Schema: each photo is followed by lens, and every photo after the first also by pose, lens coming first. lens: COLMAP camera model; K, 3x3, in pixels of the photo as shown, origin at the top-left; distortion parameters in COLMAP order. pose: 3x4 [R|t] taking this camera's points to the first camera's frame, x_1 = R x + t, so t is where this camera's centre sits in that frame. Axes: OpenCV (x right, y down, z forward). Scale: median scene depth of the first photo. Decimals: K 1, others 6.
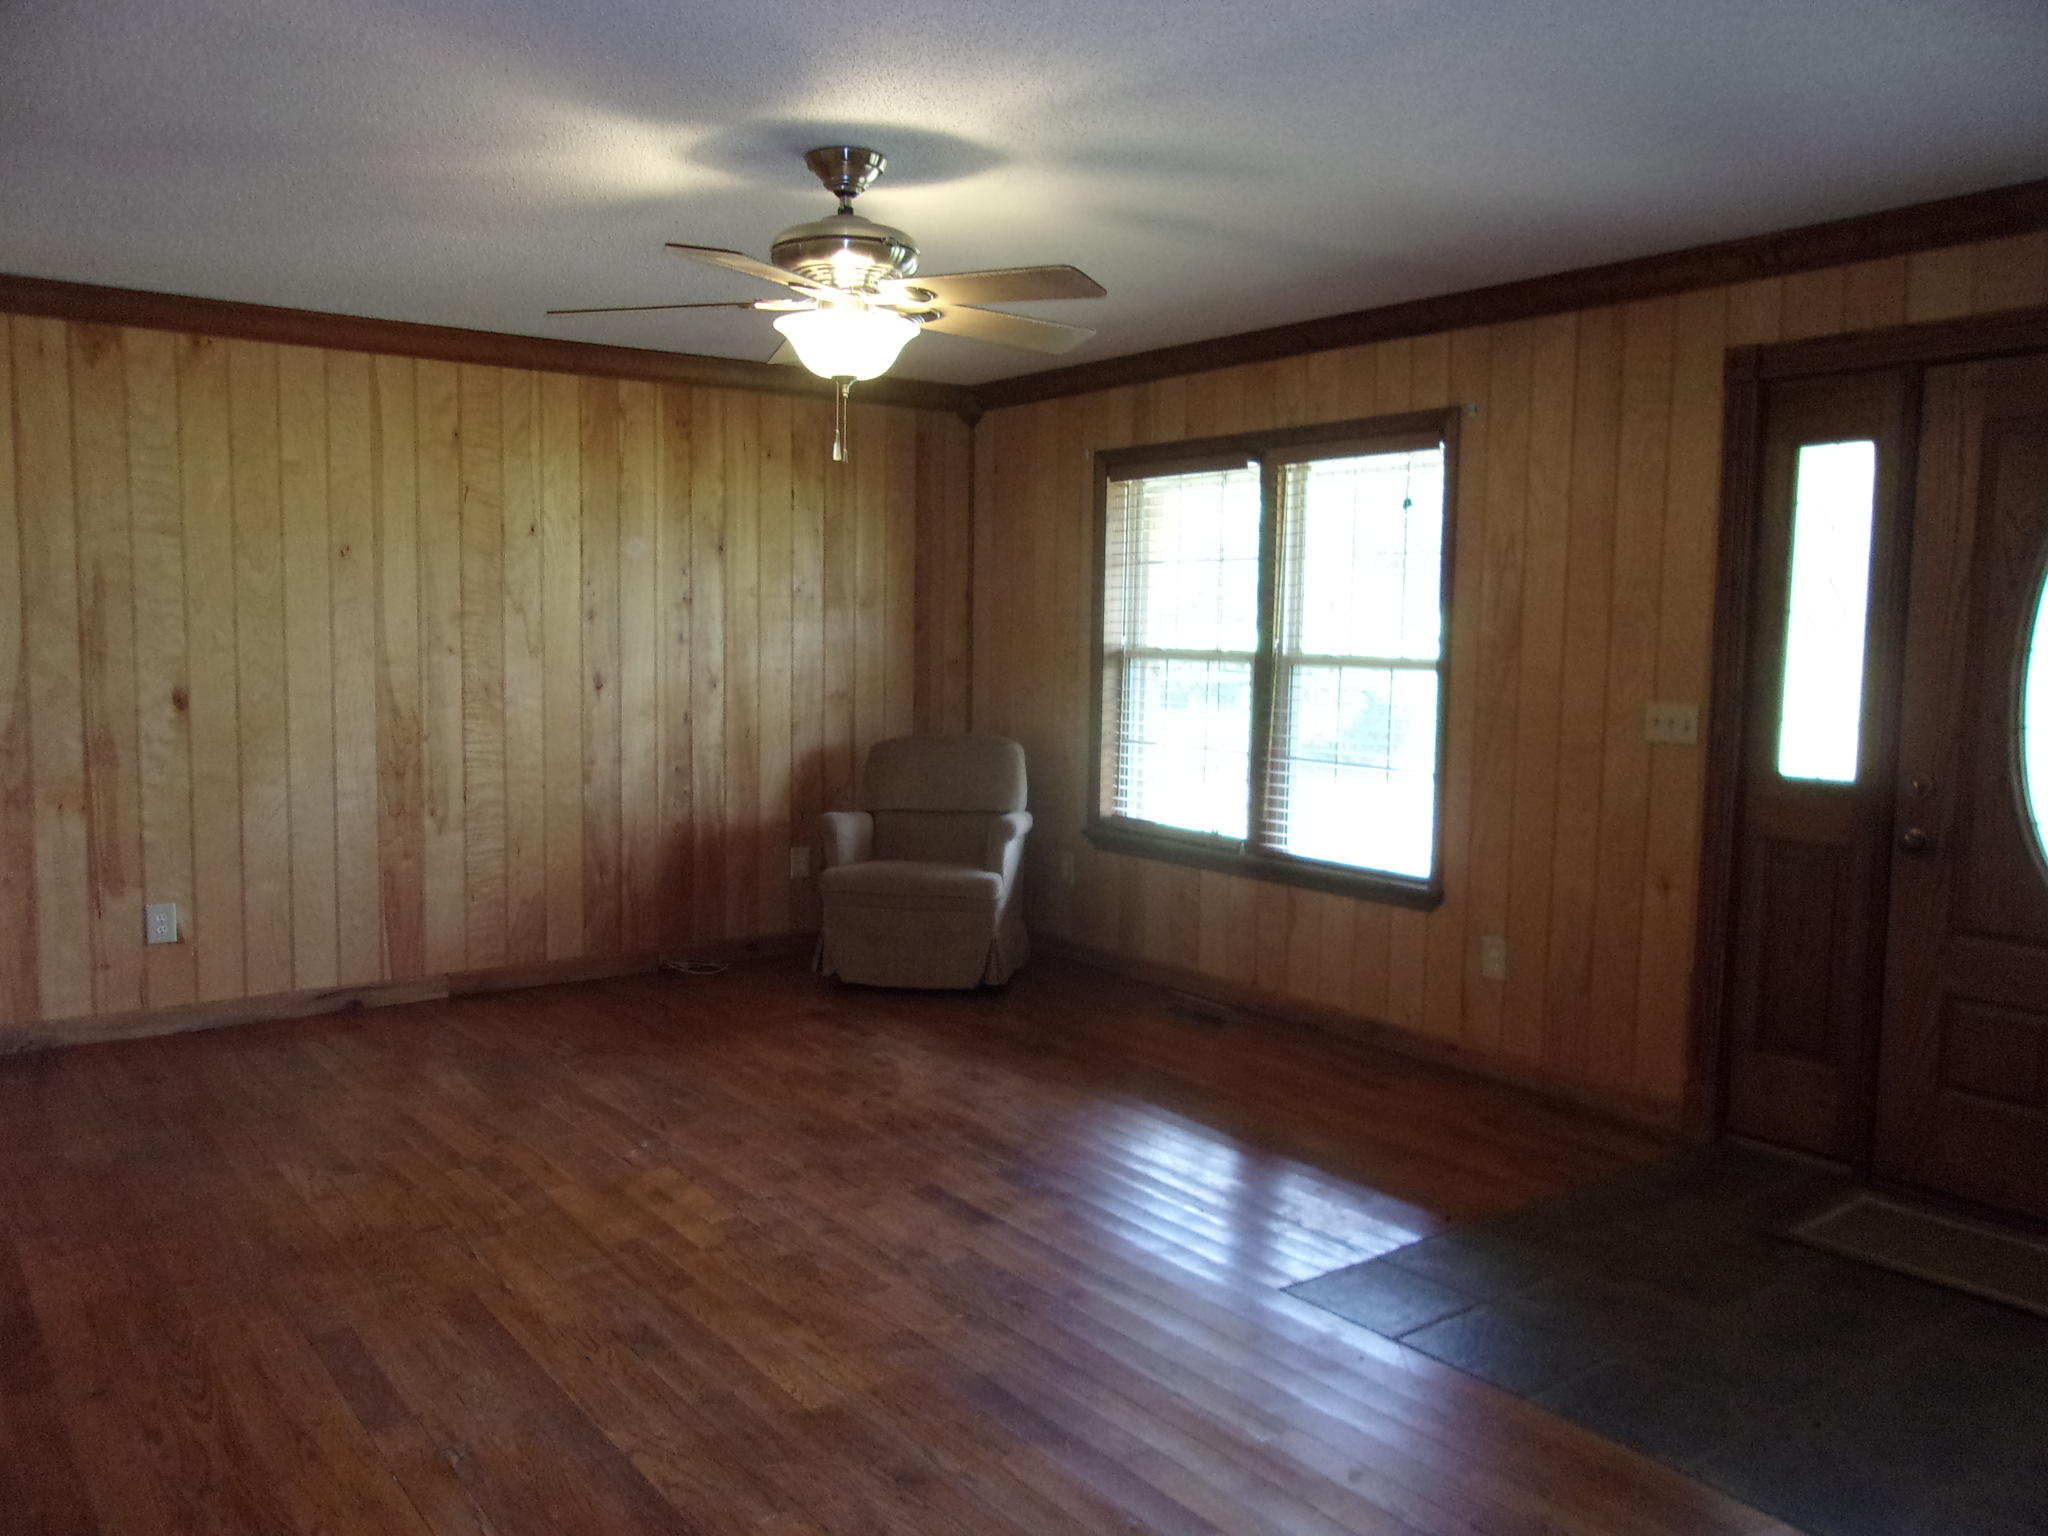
lens RADIAL K [[1598.9, 0, 1010.2], [0, 1598.9, 769.4], [0, 0, 1]] dist [-0.029718, 0.048212]
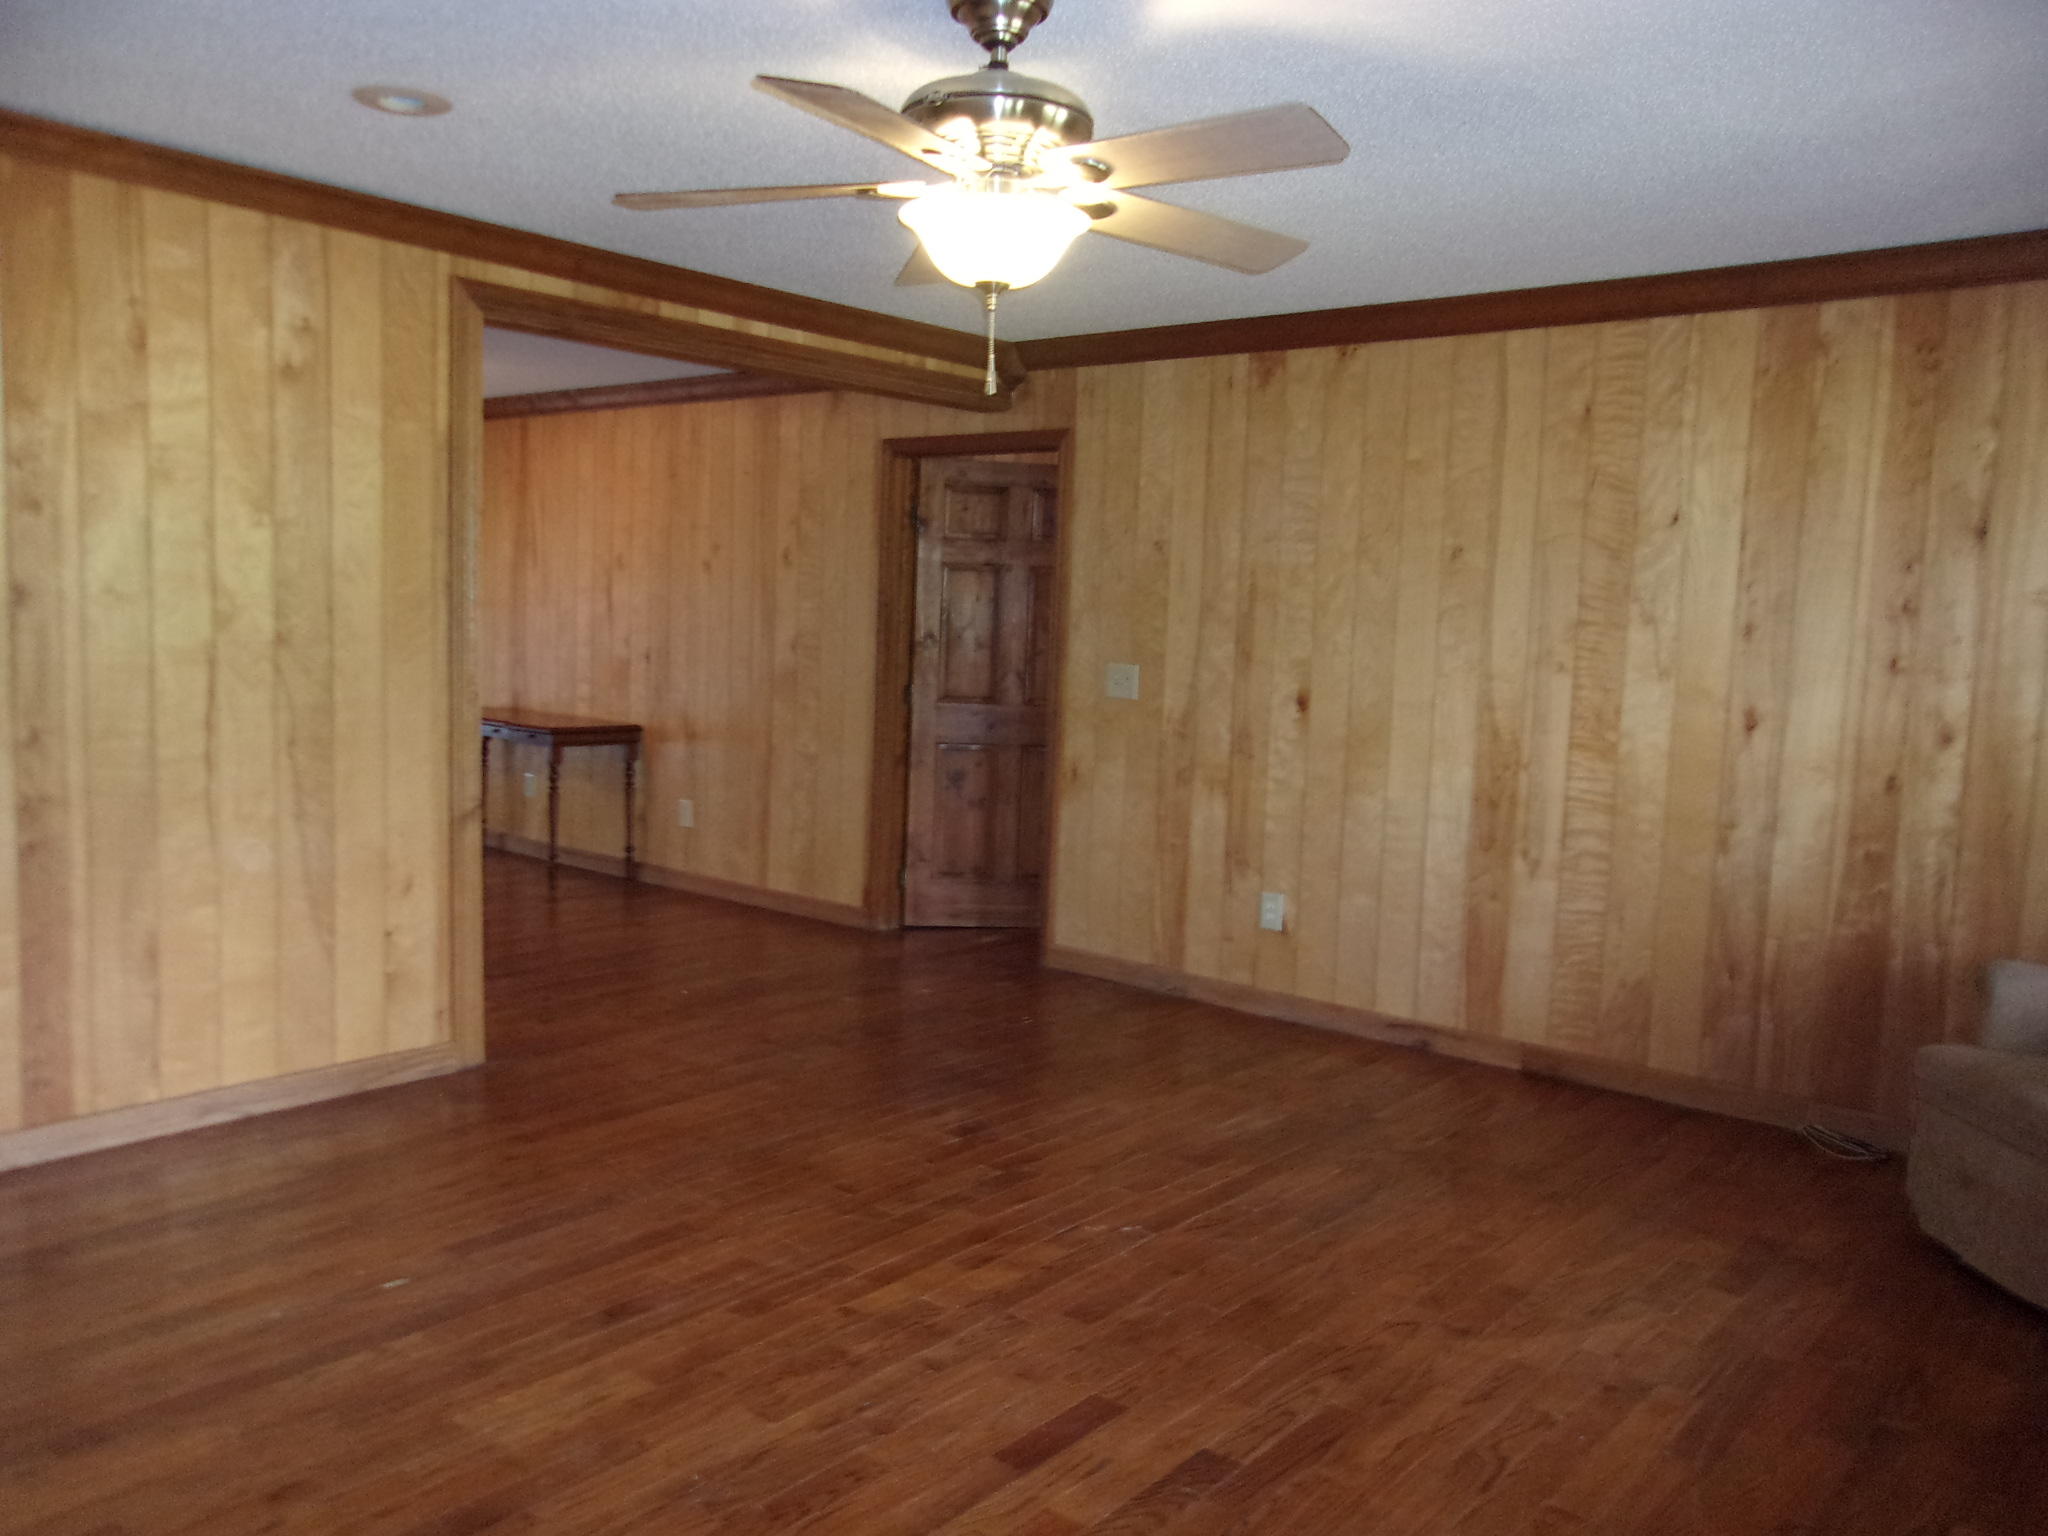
lens RADIAL K [[1598.9, 0, 1003.2], [0, 1598.9, 783.2], [0, 0, 1]] dist [-0.029718, 0.048212]
pose [[0.229337, 0.098398, -0.968361, 0.418483], [-0.122192, 0.989917, 0.071650, -0.039339], [0.965647, 0.101894, 0.239048, 0.534588]]
